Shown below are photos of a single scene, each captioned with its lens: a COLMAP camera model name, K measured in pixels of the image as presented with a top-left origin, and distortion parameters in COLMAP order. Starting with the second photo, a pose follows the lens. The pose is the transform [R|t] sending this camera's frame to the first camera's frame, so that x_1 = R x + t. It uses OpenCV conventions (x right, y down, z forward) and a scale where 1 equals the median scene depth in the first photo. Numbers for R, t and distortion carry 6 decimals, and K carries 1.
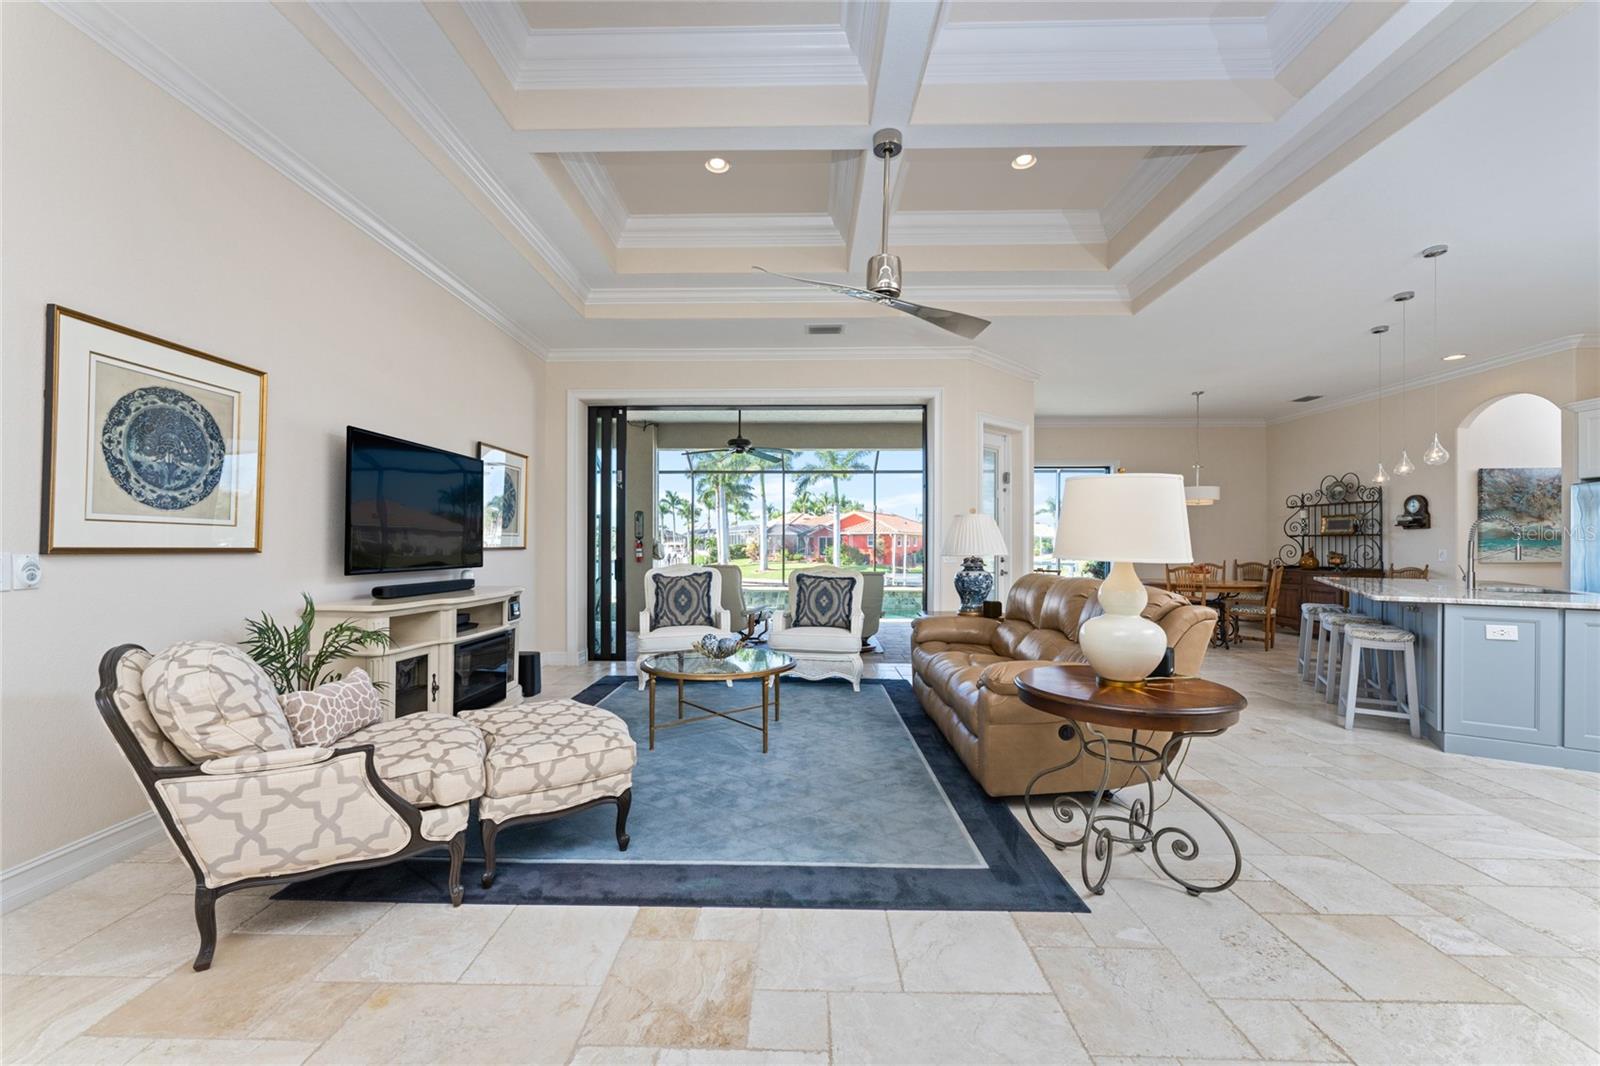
lens RADIAL K [[640.2, 0, 797.0], [0, 640.2, 538.5], [0, 0, 1]] dist [0.001788, 0.000239]
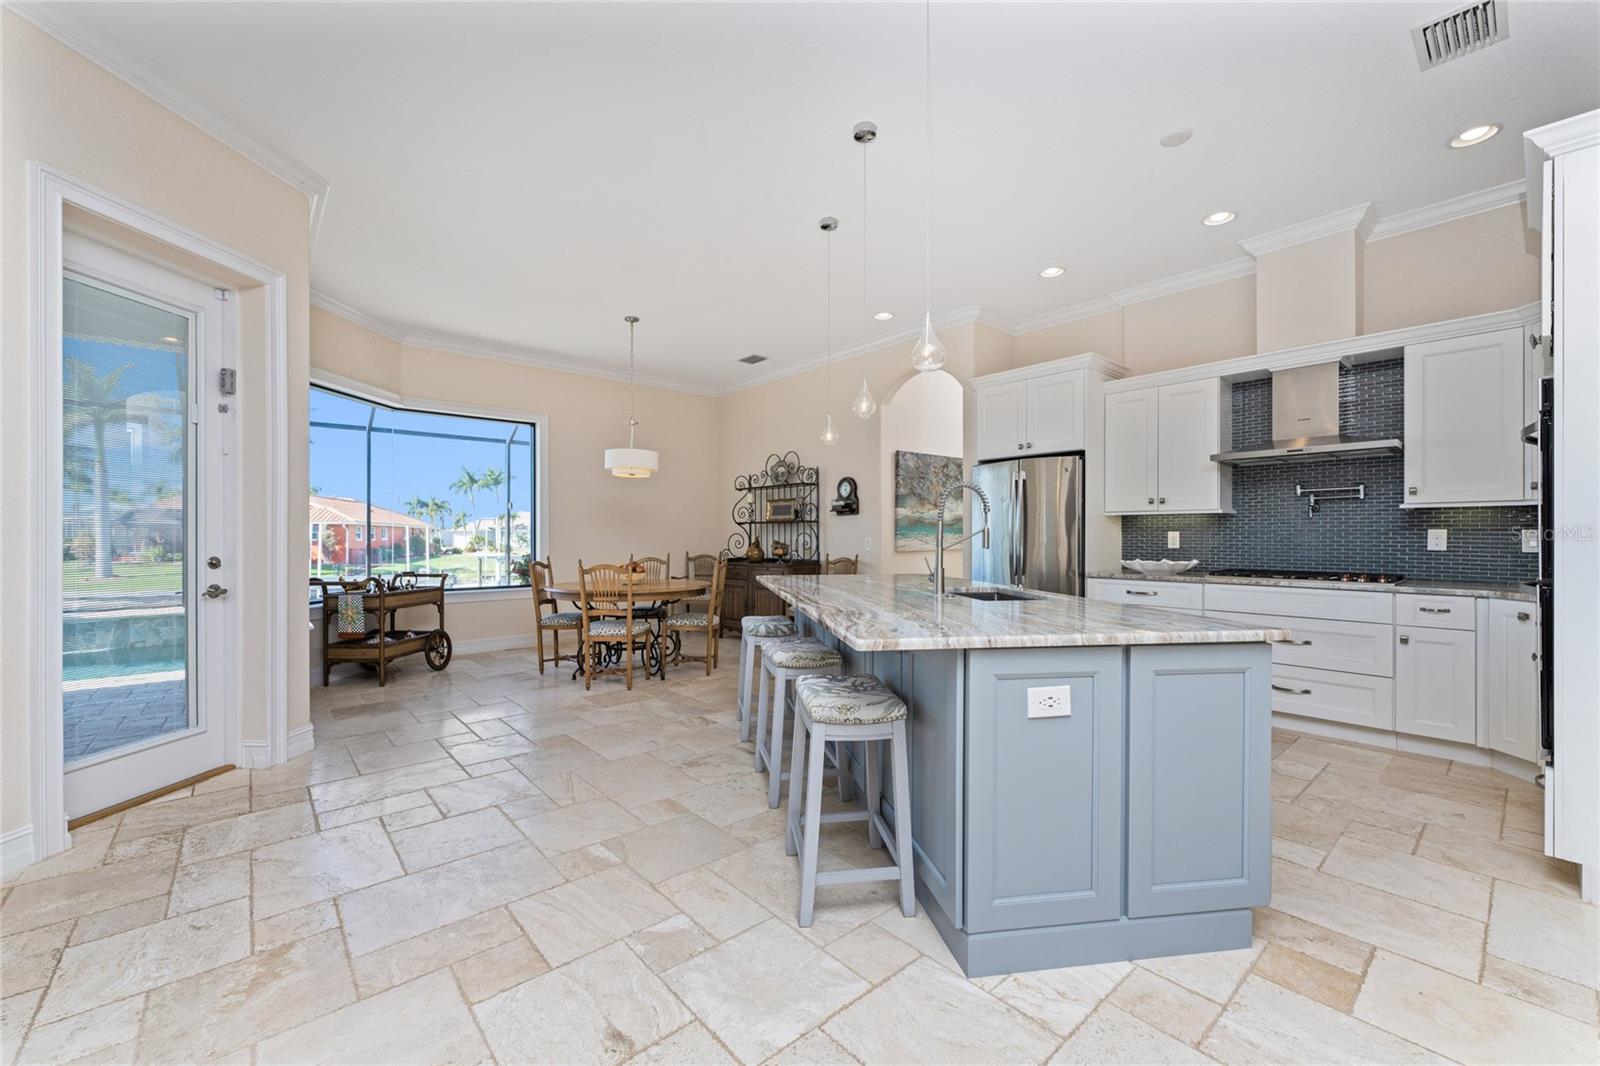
lens RADIAL K [[640.2, 0, 797.0], [0, 640.2, 538.5], [0, 0, 1]] dist [0.001788, 0.000239]
pose [[0.744835, -0.003340, 0.667240, 0.775798], [-0.003750, 0.999951, 0.009191, 0.025481], [-0.667238, -0.009349, 0.744786, 0.936265]]
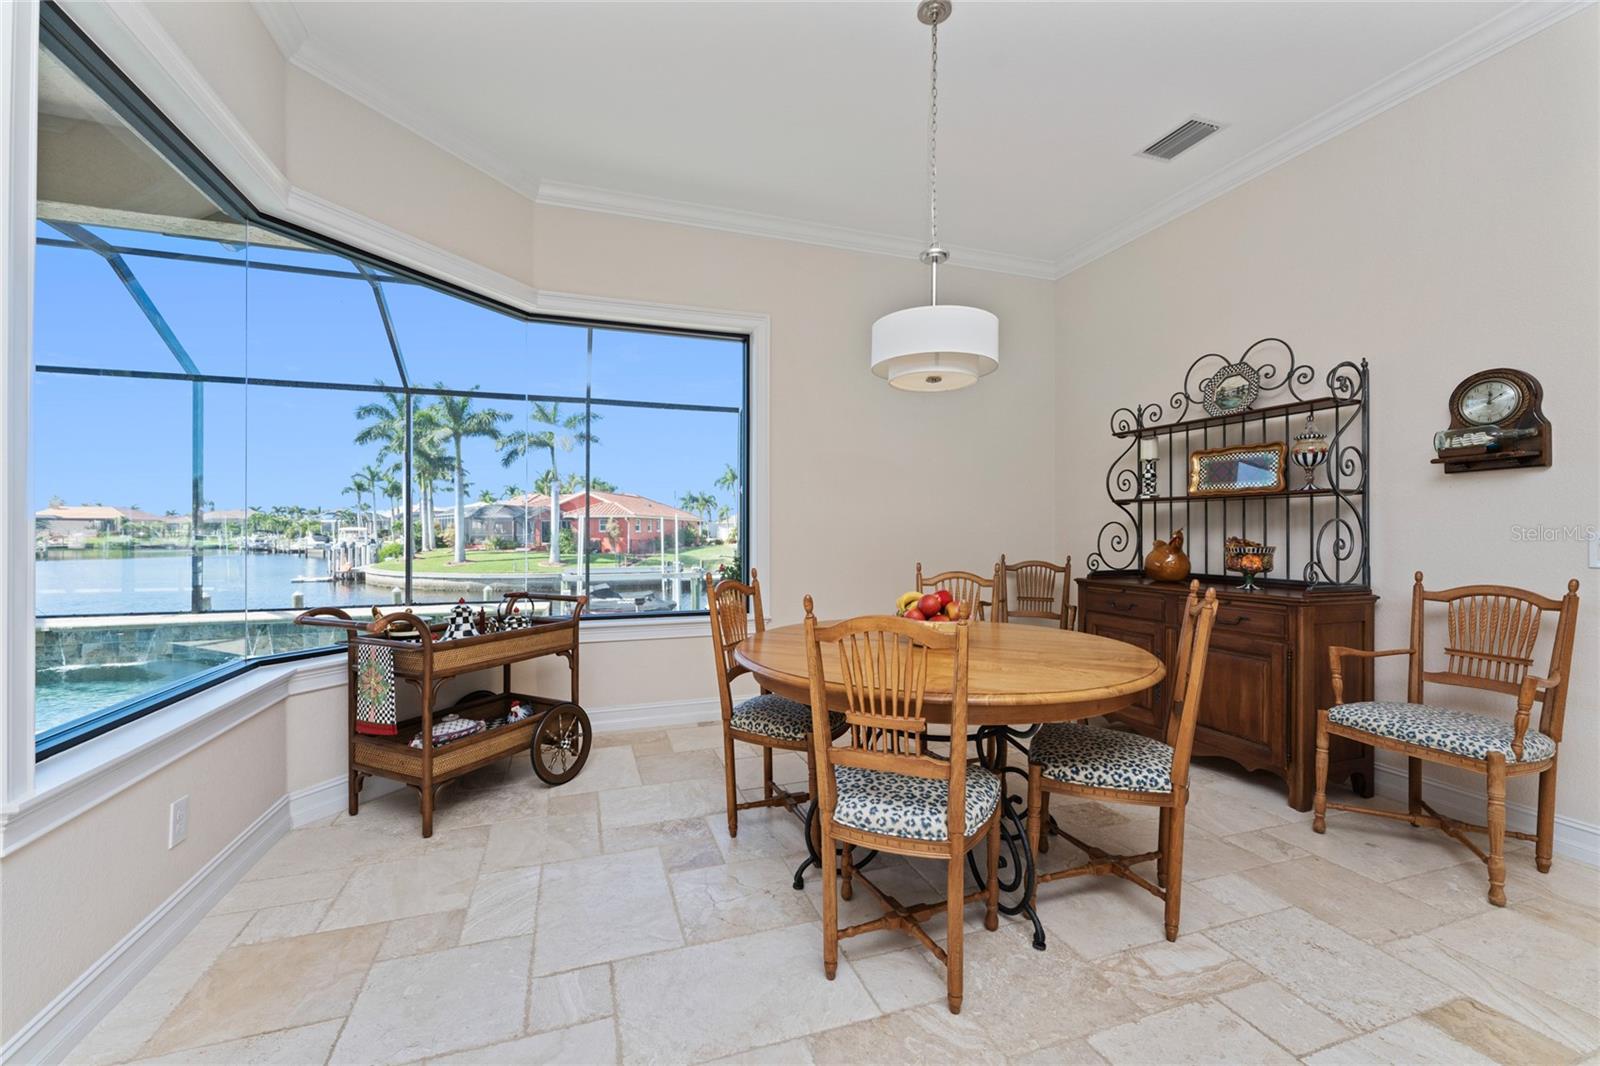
lens RADIAL K [[640.2, 0, 797.0], [0, 640.2, 538.5], [0, 0, 1]] dist [0.001788, 0.000239]
pose [[0.936885, -0.005908, 0.349588, 1.253344], [-0.002065, 0.999746, 0.022429, 0.035264], [-0.349632, -0.021735, 0.936635, 2.017041]]
